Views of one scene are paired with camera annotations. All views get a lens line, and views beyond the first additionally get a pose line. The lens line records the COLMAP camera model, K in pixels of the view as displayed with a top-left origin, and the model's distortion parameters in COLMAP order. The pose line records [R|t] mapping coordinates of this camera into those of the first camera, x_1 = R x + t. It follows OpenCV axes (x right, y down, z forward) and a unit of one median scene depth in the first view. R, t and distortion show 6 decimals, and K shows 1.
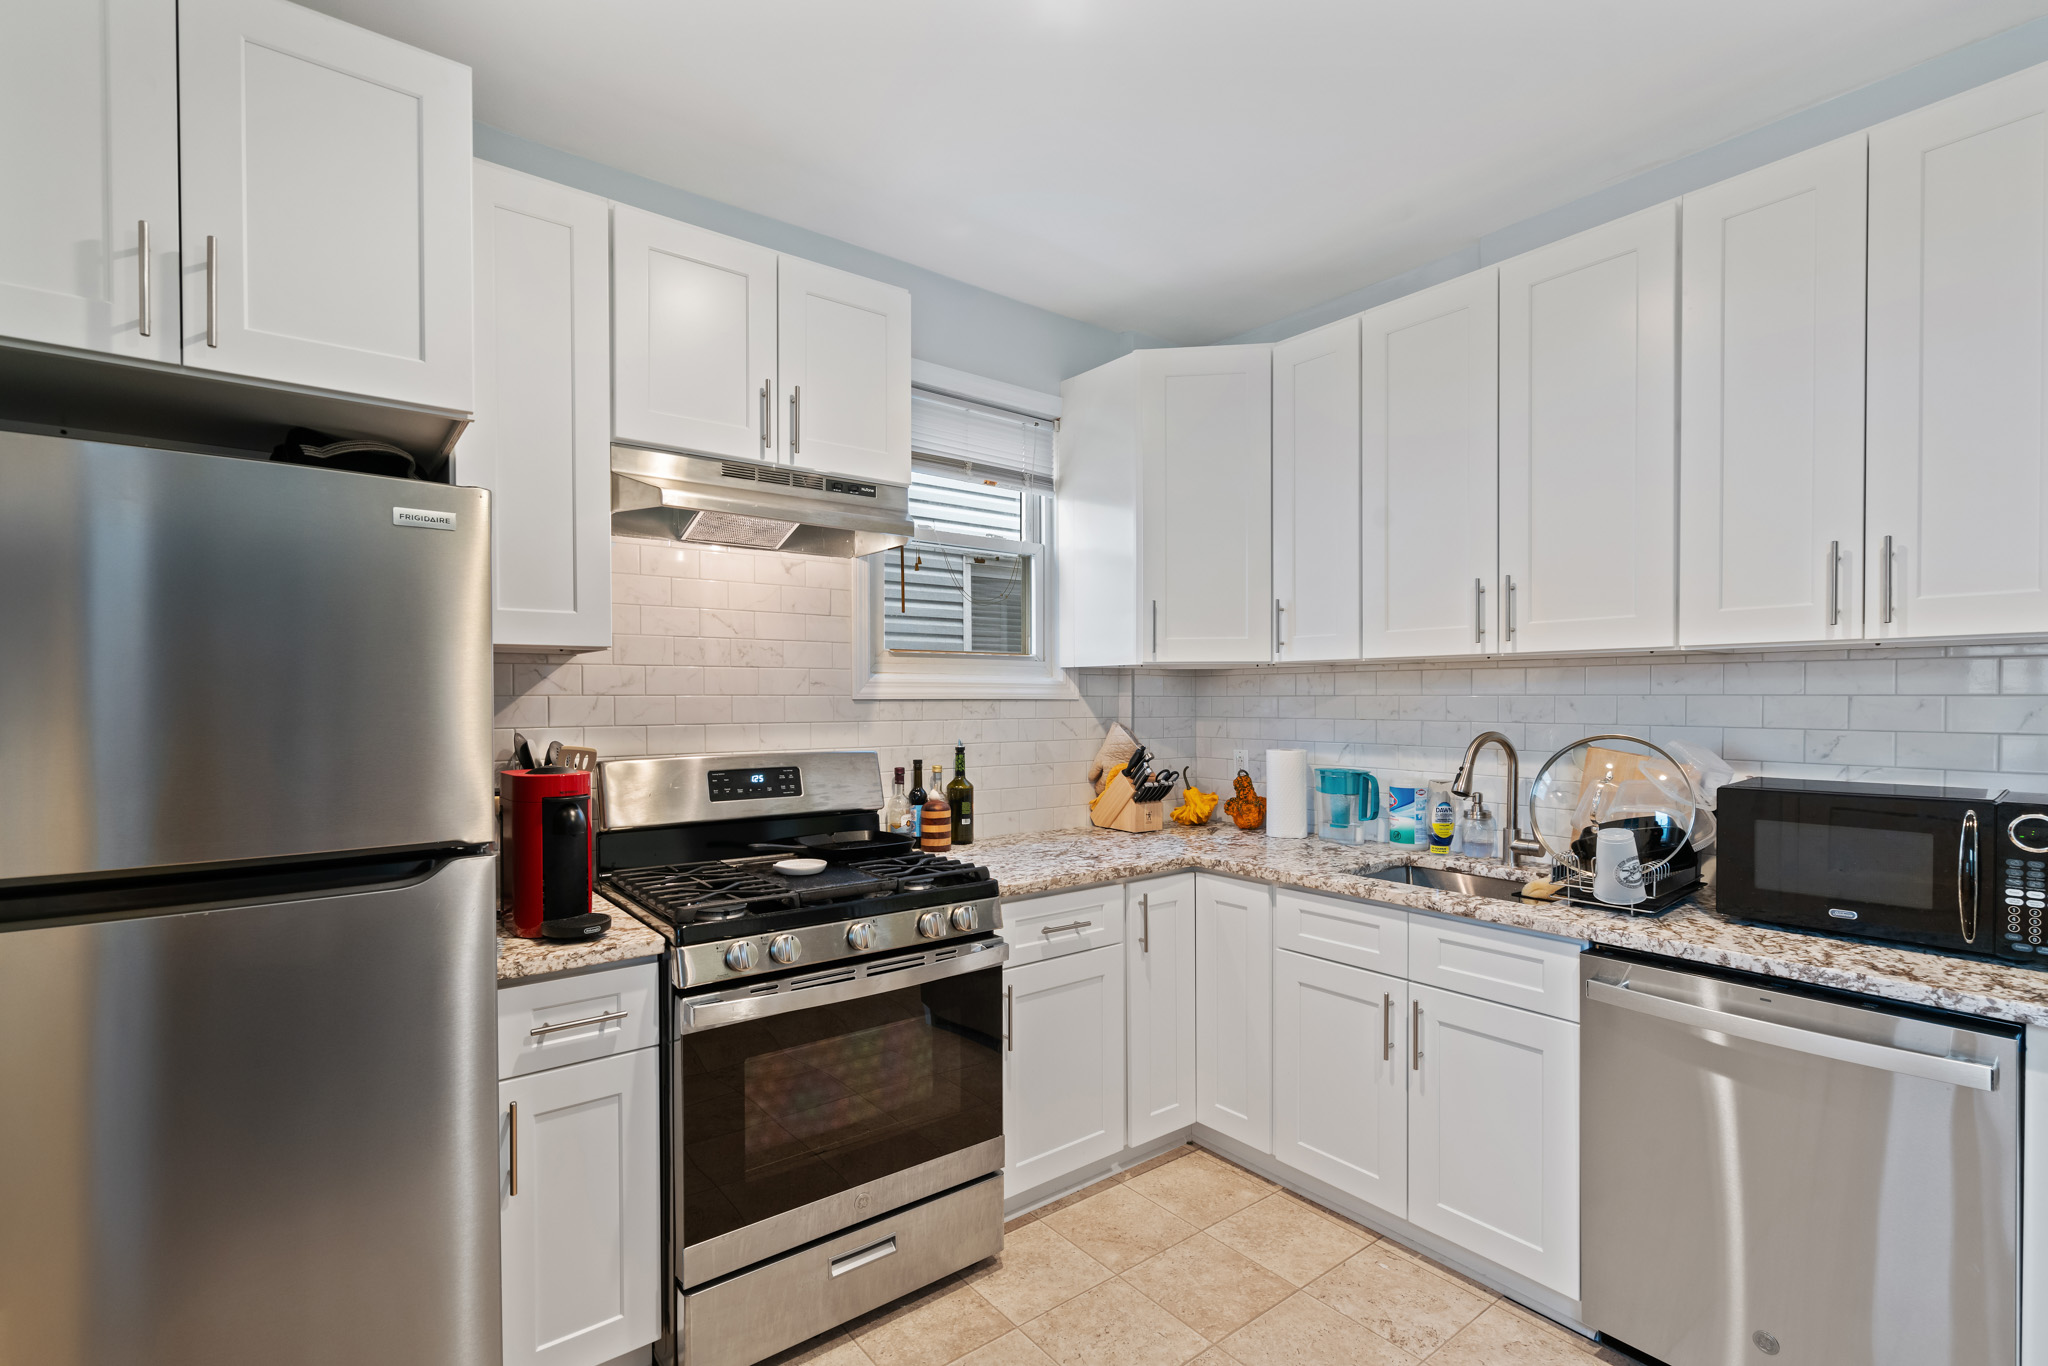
lens RADIAL K [[942.6, 0, 1023.1], [0, 942.6, 702.8], [0, 0, 1]] dist [-0.001130, 0.000007]
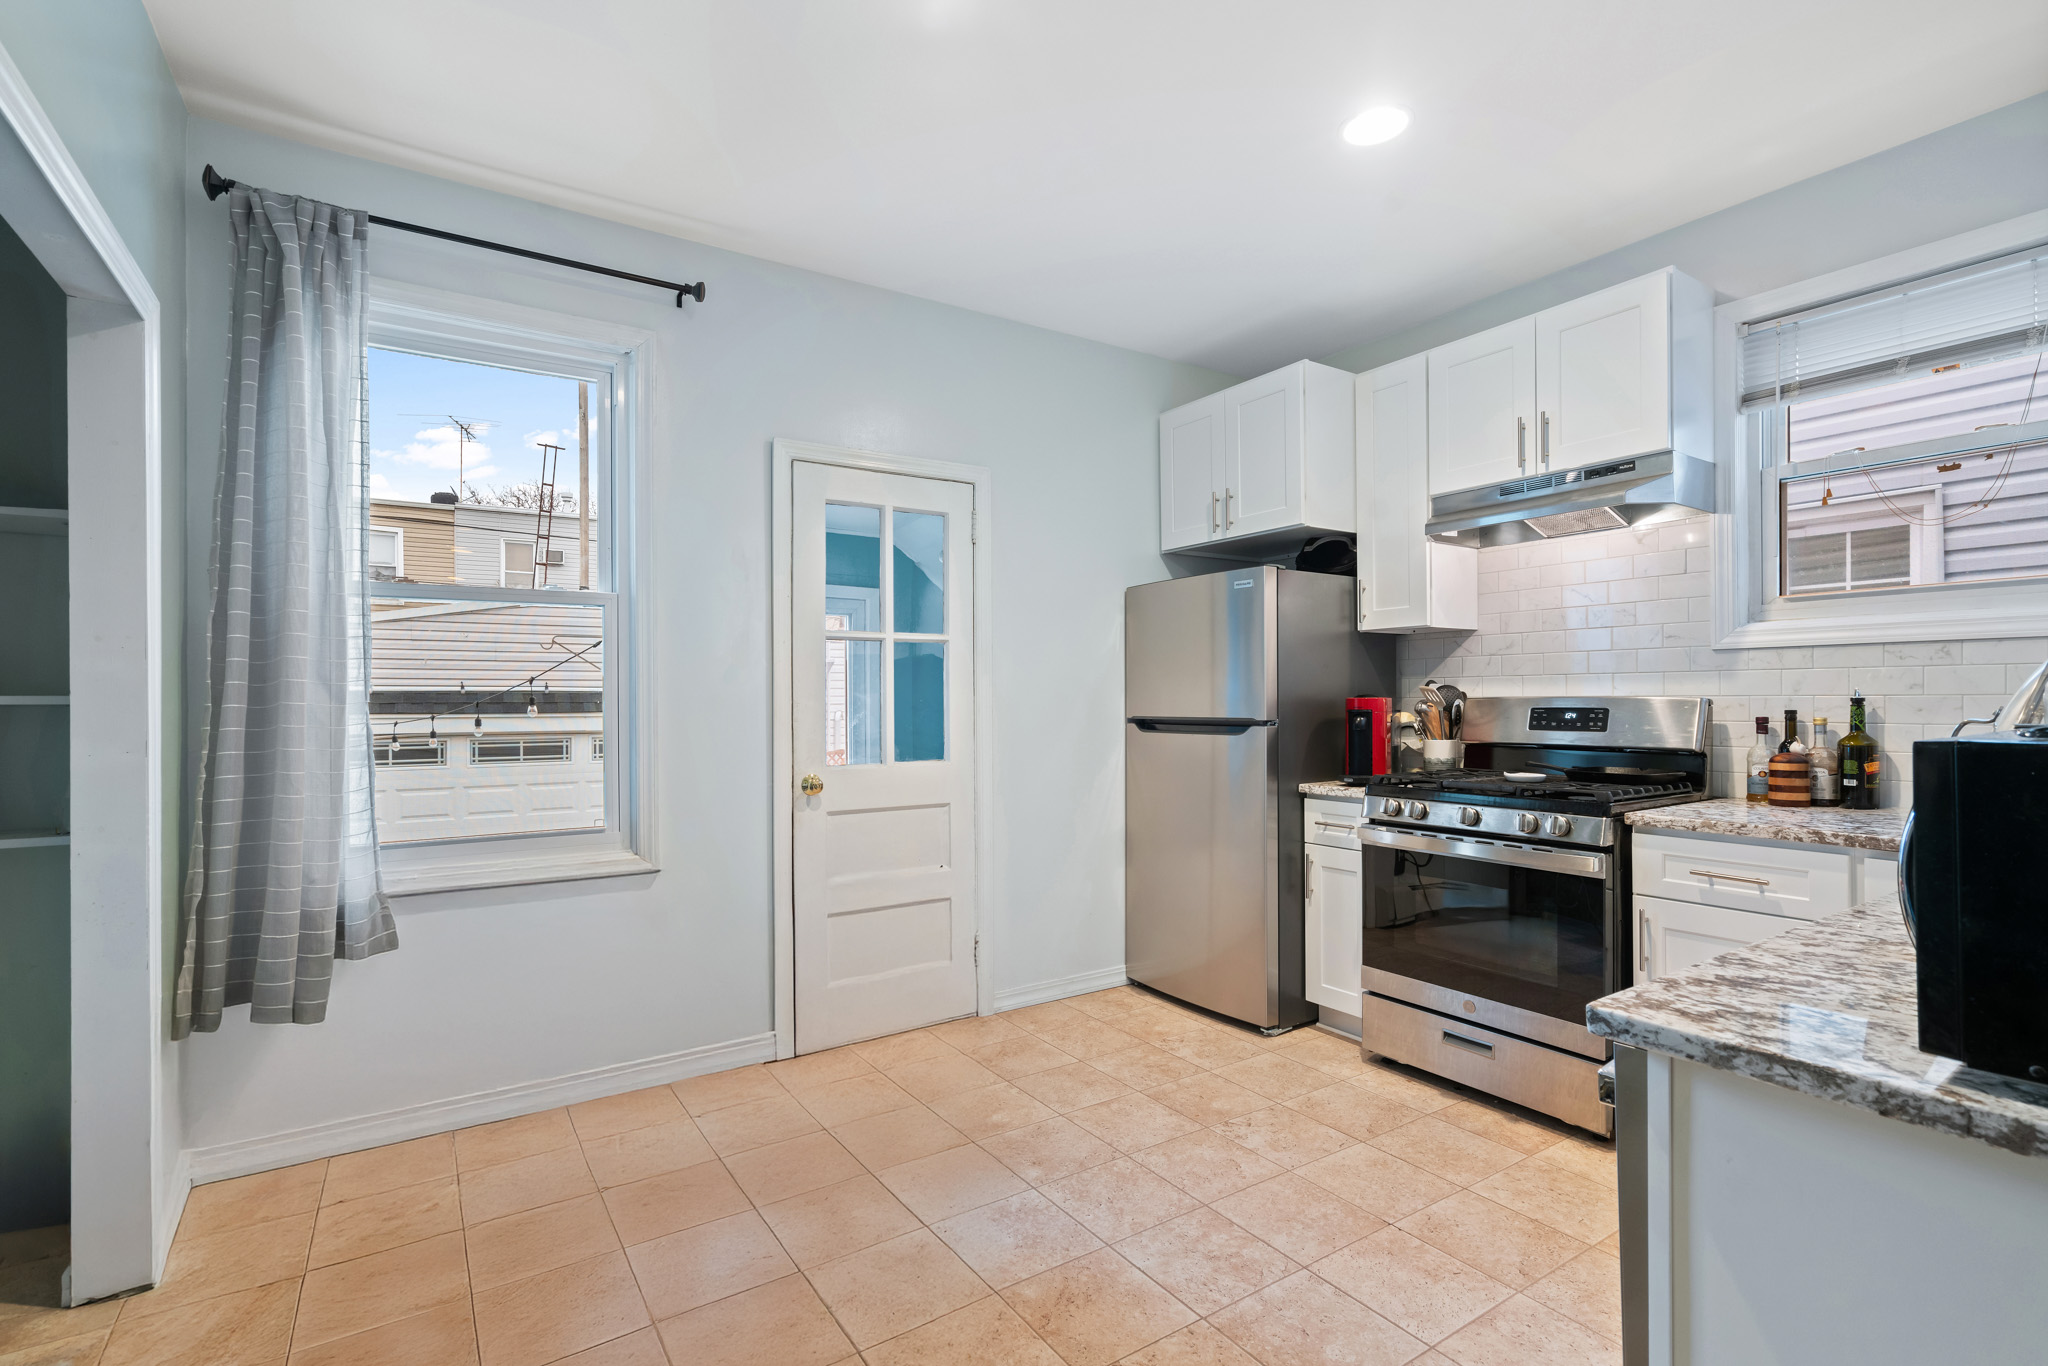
lens RADIAL K [[942.6, 0, 1022.2], [0, 942.6, 689.4], [0, 0, 1]] dist [-0.001130, 0.000007]
pose [[-0.076612, -0.009532, -0.997015, 1.016649], [0.000376, 0.999954, -0.009589, 0.055590], [0.997061, -0.001109, -0.076605, 0.351359]]
